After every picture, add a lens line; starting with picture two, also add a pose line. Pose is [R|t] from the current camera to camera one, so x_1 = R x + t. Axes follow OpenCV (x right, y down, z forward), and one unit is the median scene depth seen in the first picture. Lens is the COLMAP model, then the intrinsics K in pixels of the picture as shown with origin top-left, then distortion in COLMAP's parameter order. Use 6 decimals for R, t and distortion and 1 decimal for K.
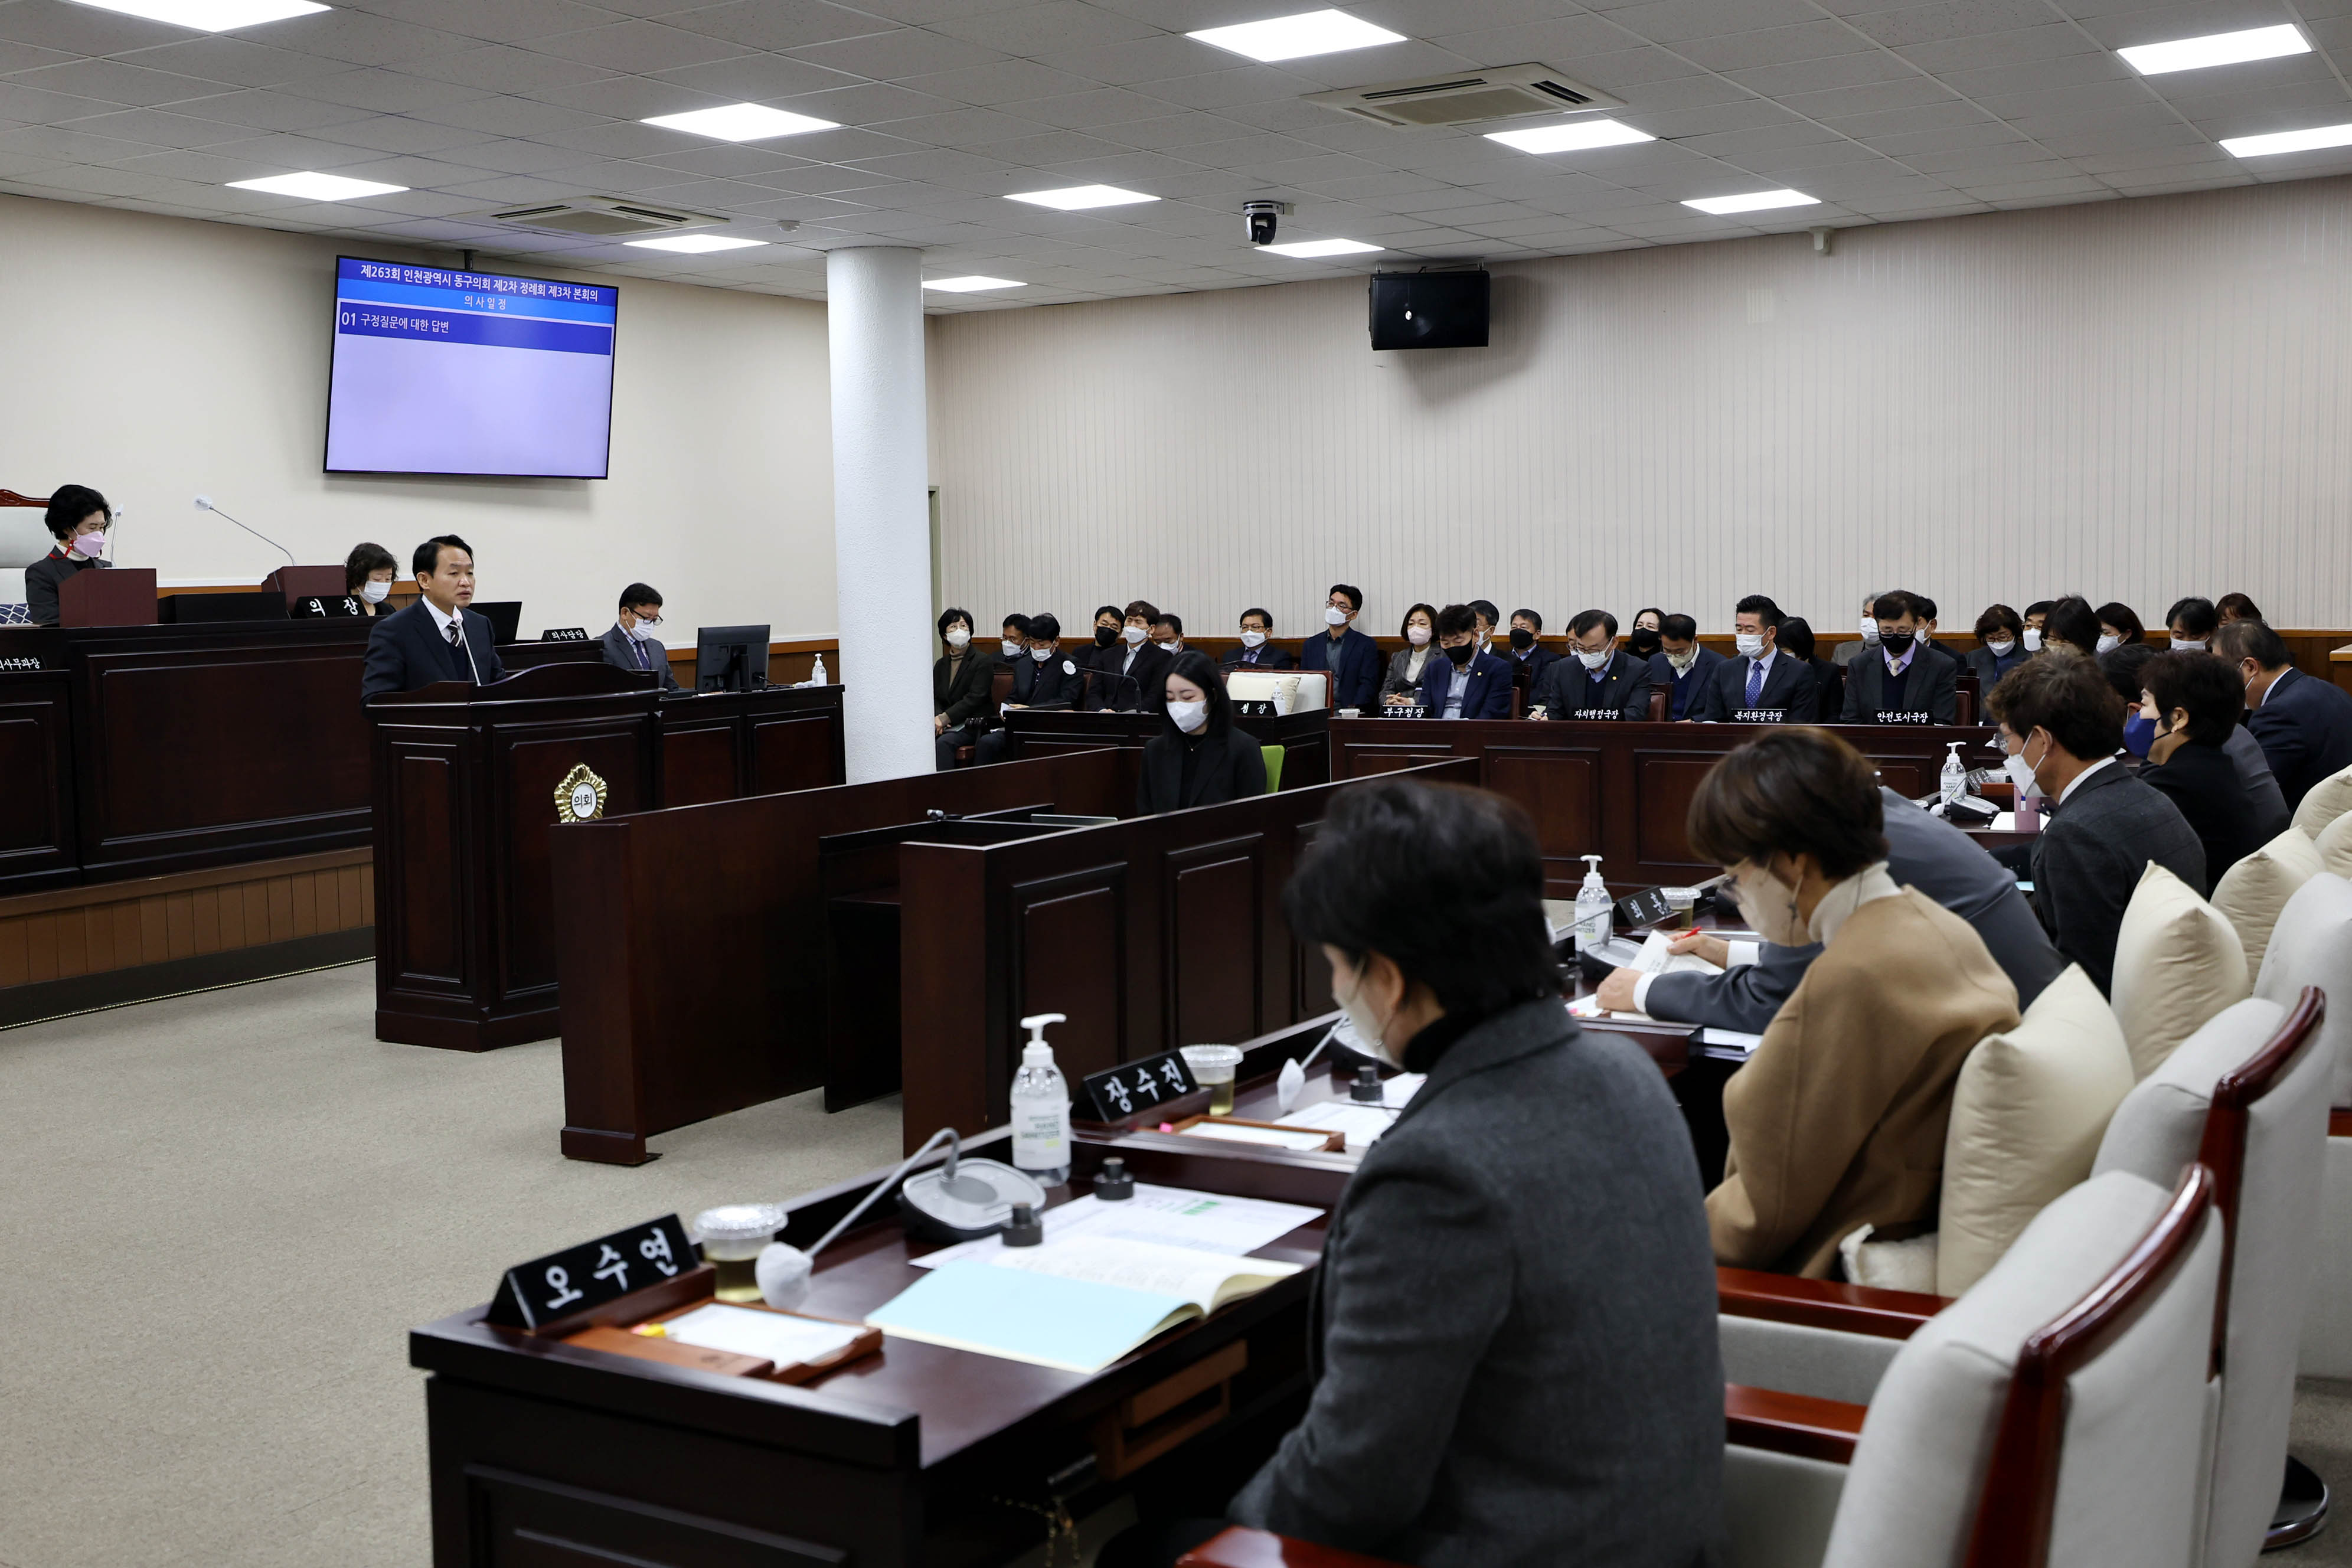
lens RADIAL K [[2366.2, 0, 1106.2], [0, 2366.2, 739.7], [0, 0, 1]] dist [0.055652, 0.024832]
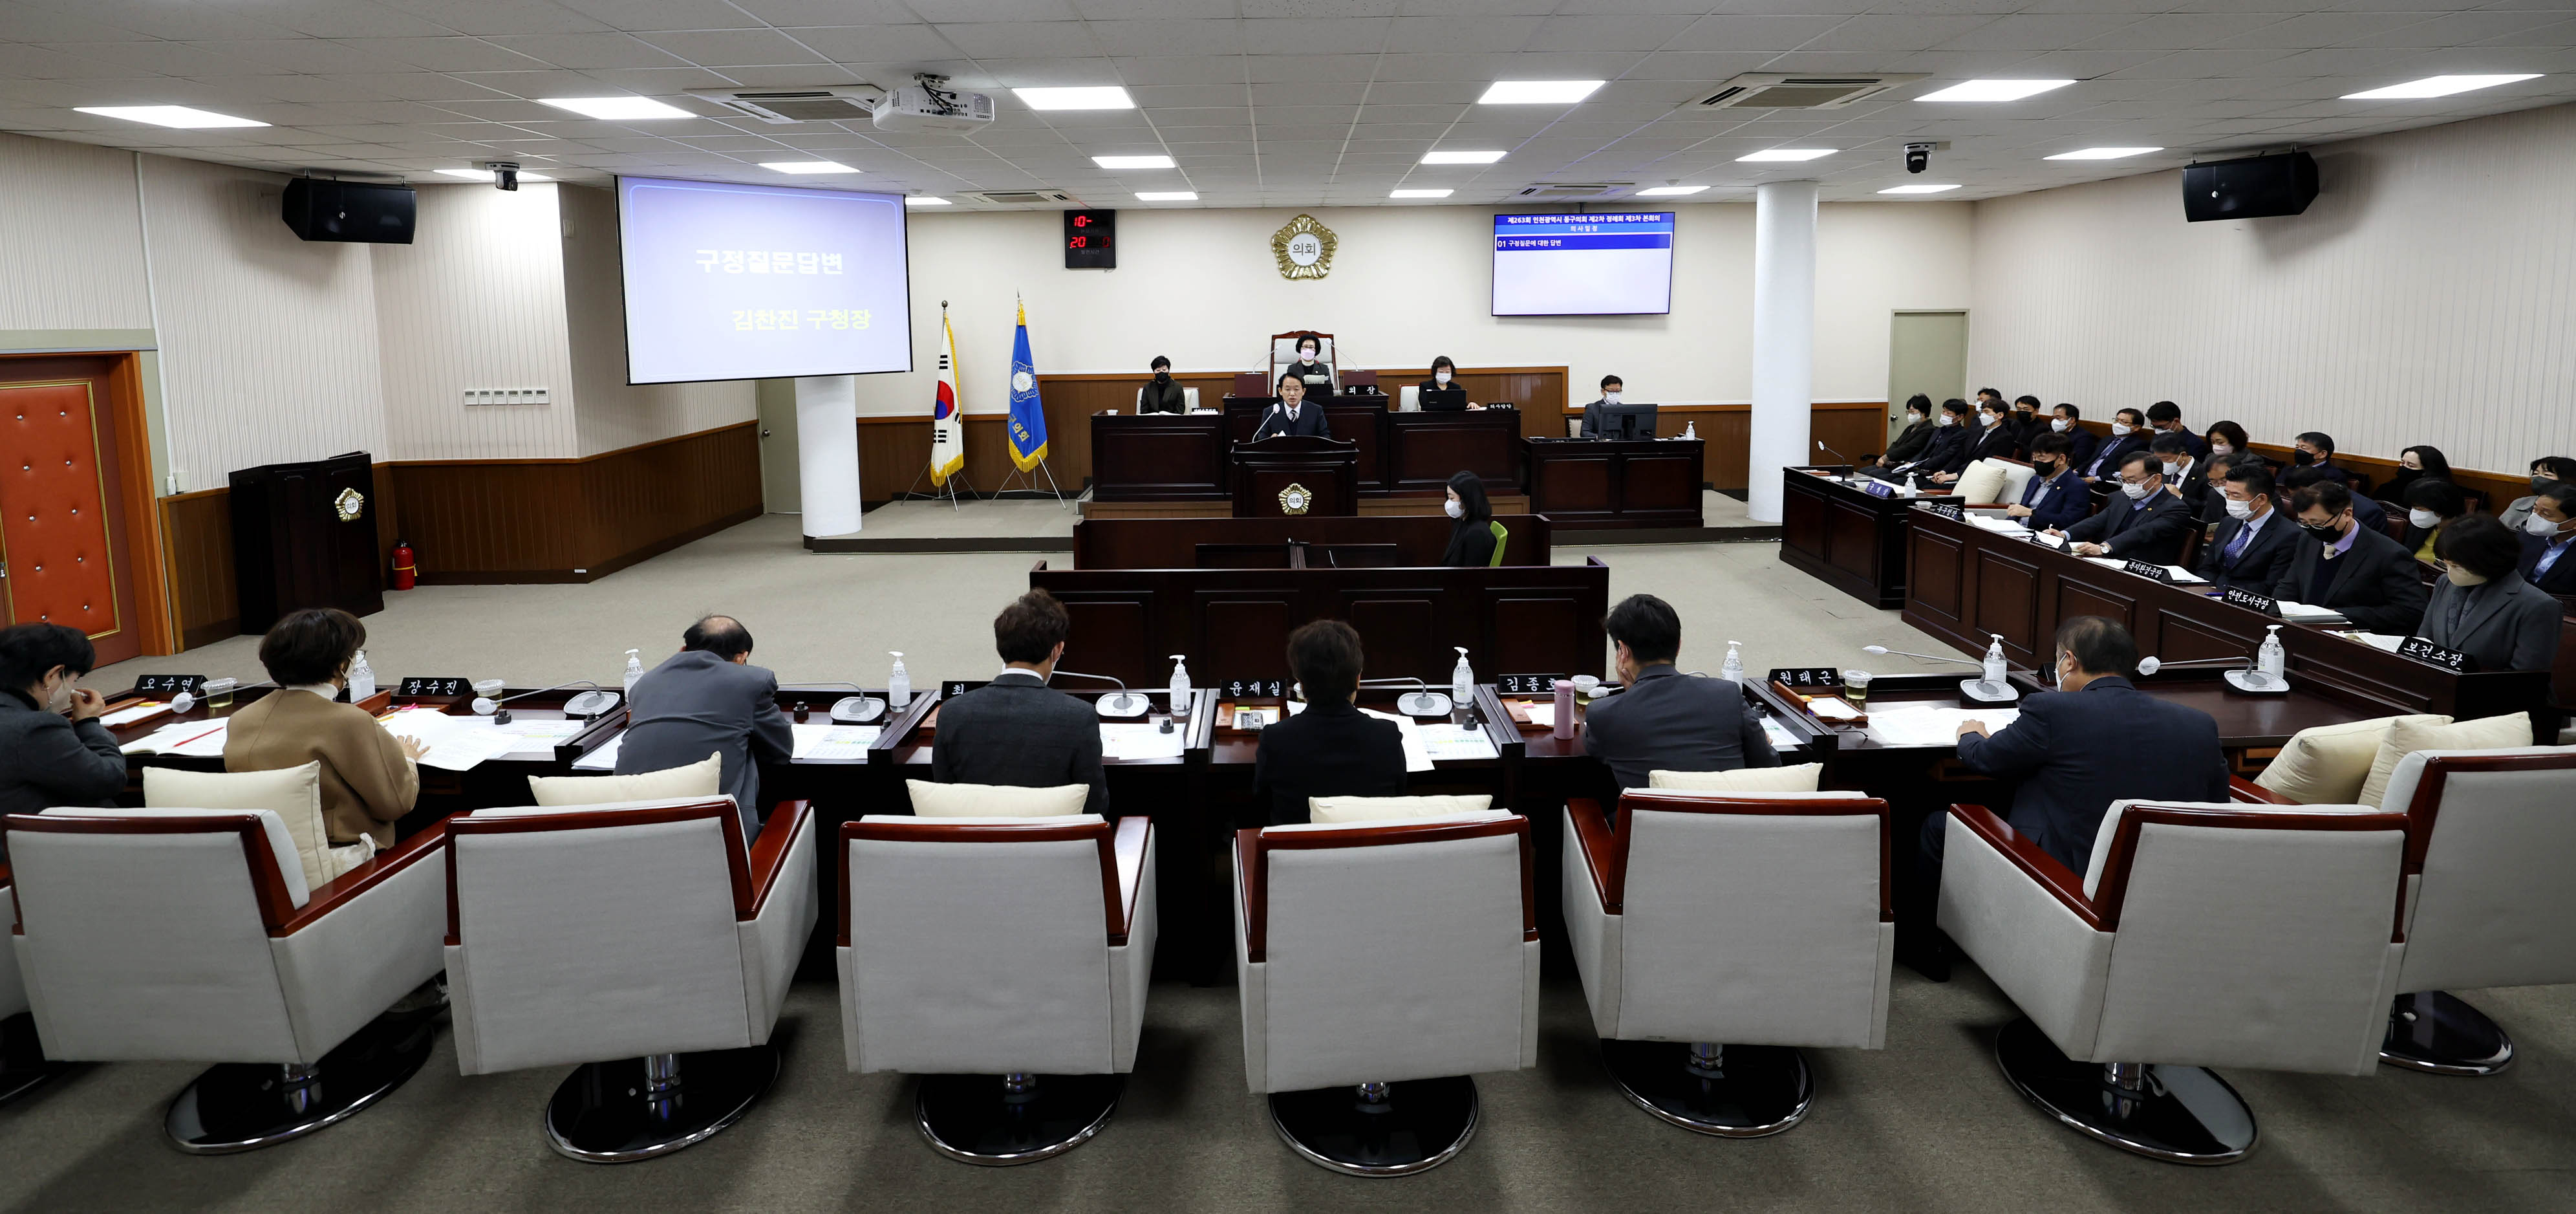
lens RADIAL K [[1103.7, 0, 1280.3], [0, 1103.7, 426.7], [0, 0, 1]] dist [-0.062490, 0.024939]
pose [[0.536451, 0.099811, -0.838008, 0.424220], [-0.060595, 0.994974, 0.079716, -0.084132], [0.841753, 0.008015, 0.539803, 0.322377]]
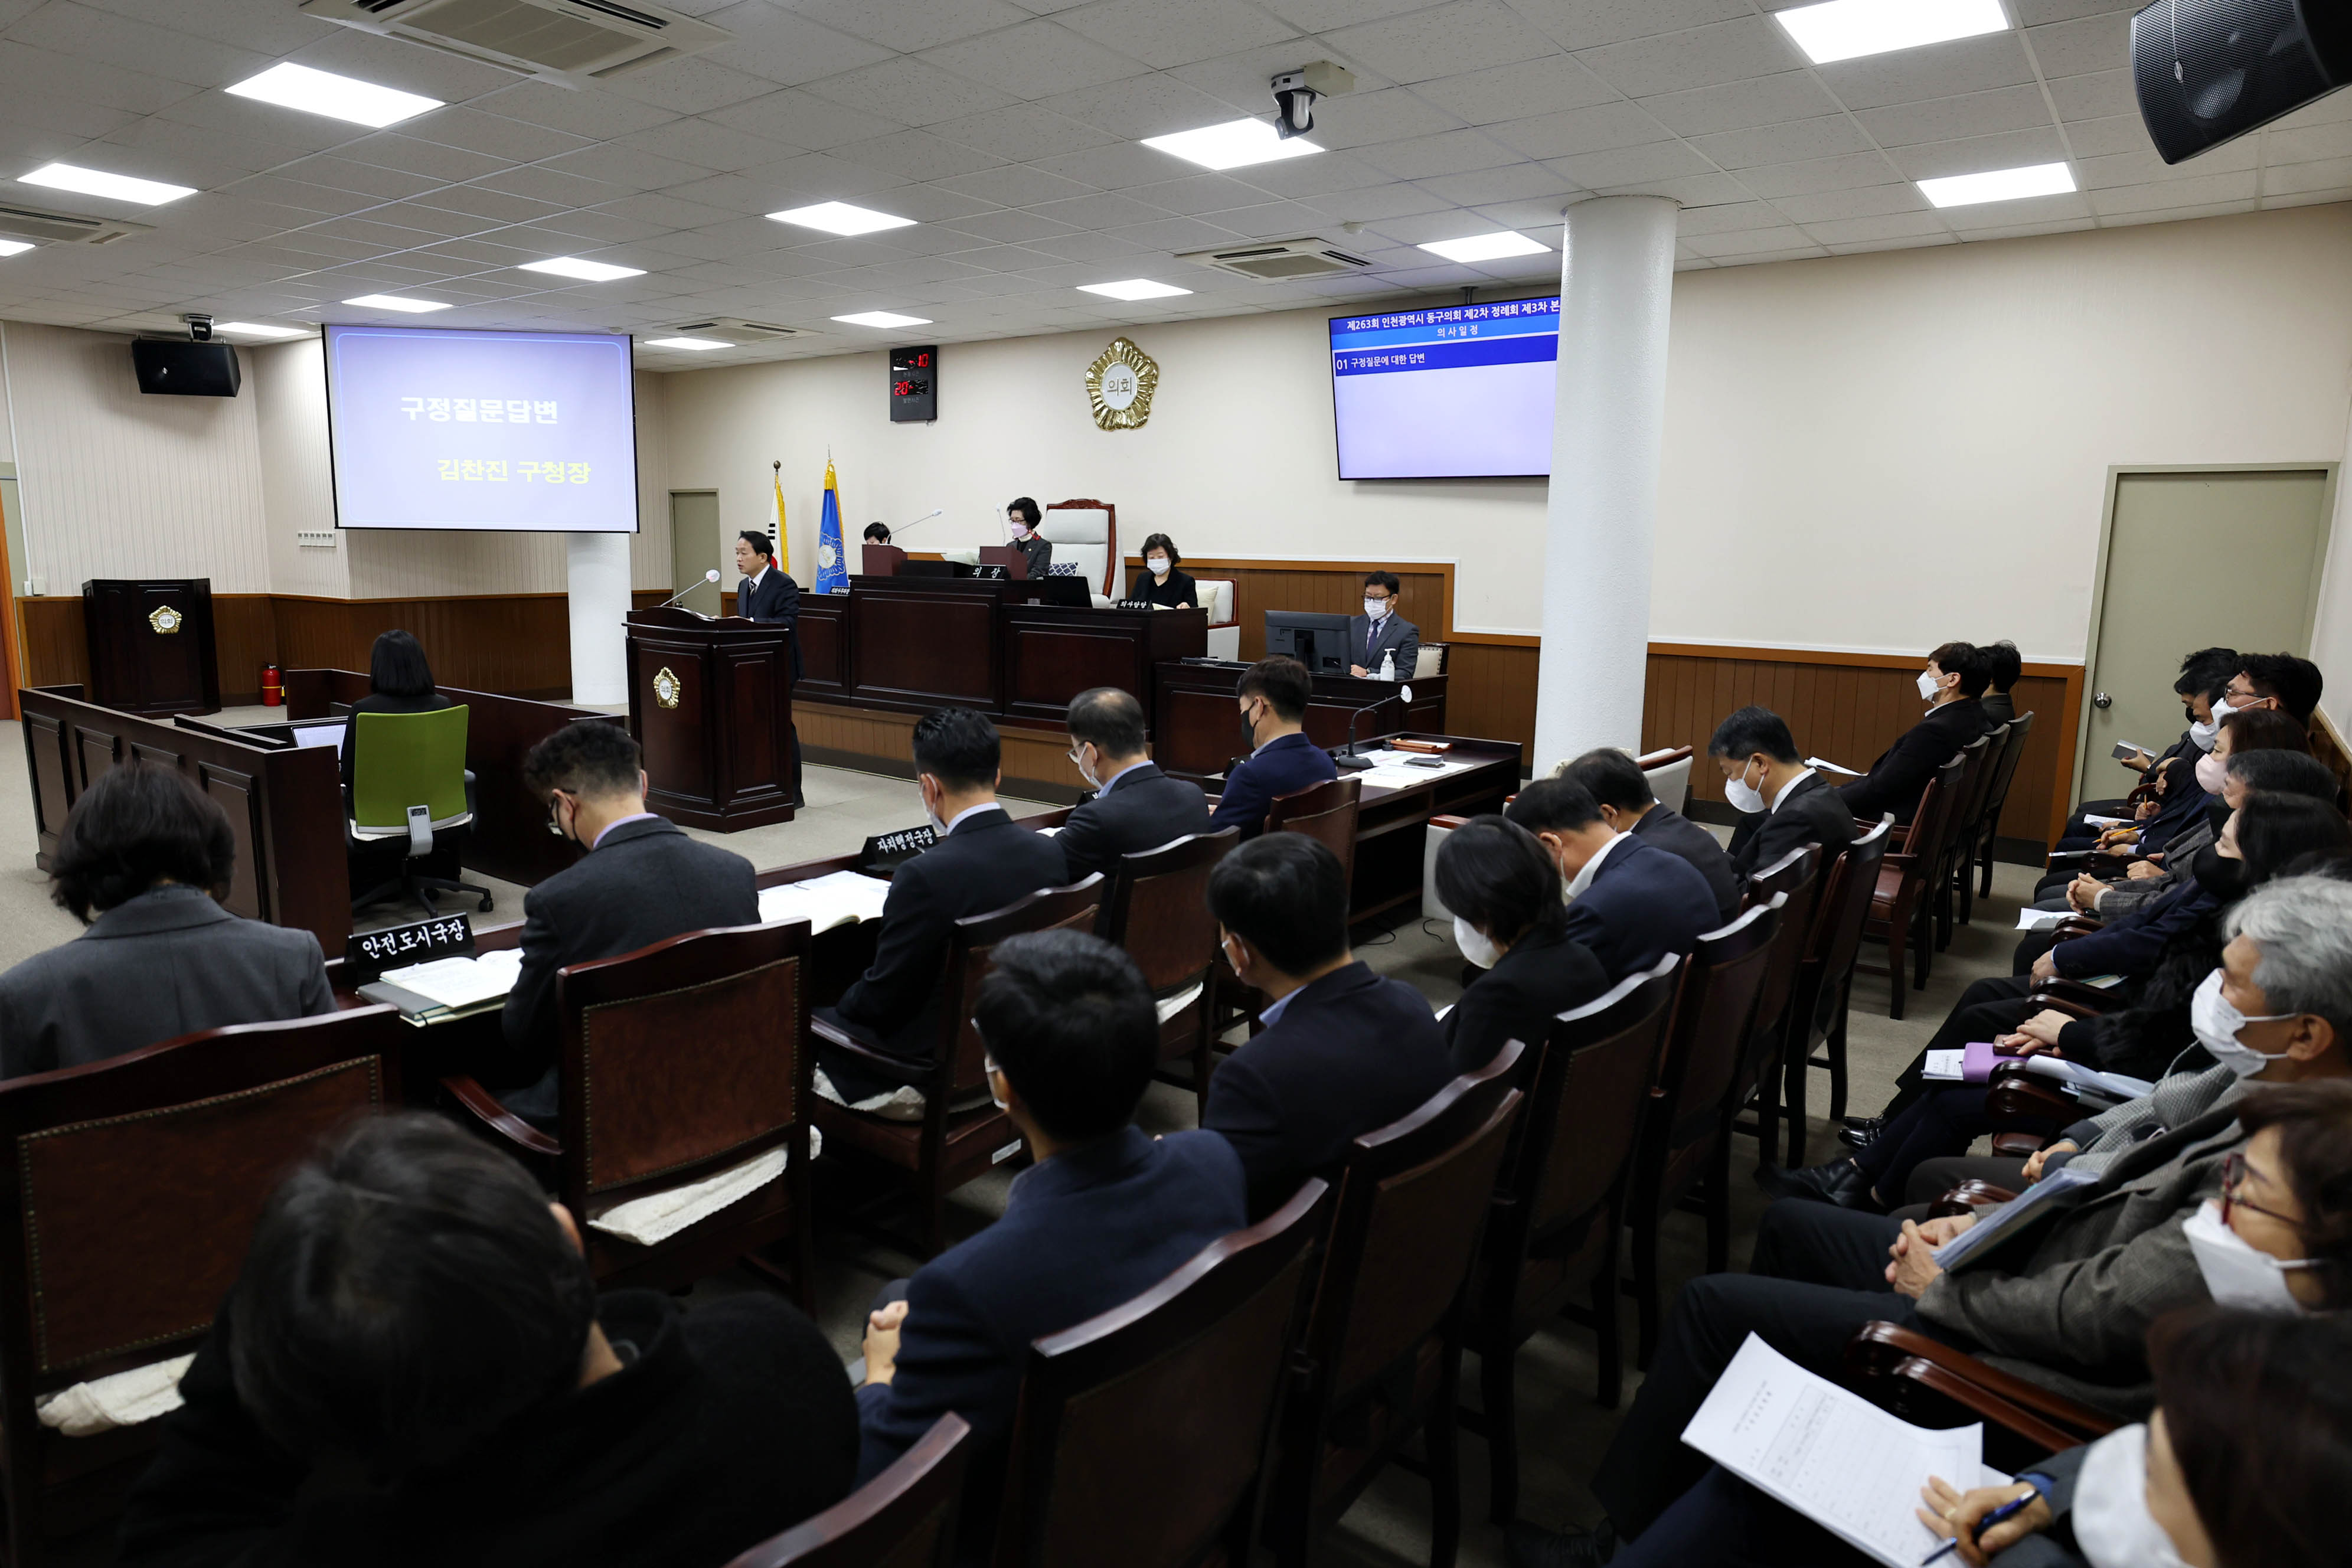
lens RADIAL K [[1390.8, 0, 1171.5], [0, 1390.8, 757.6], [0, 0, 1]] dist [-0.033231, 0.031391]
pose [[-0.079349, 0.176145, -0.981161, 0.514189], [-0.086043, 0.979381, 0.182784, -0.097659], [0.993127, 0.098926, -0.062557, 1.011699]]
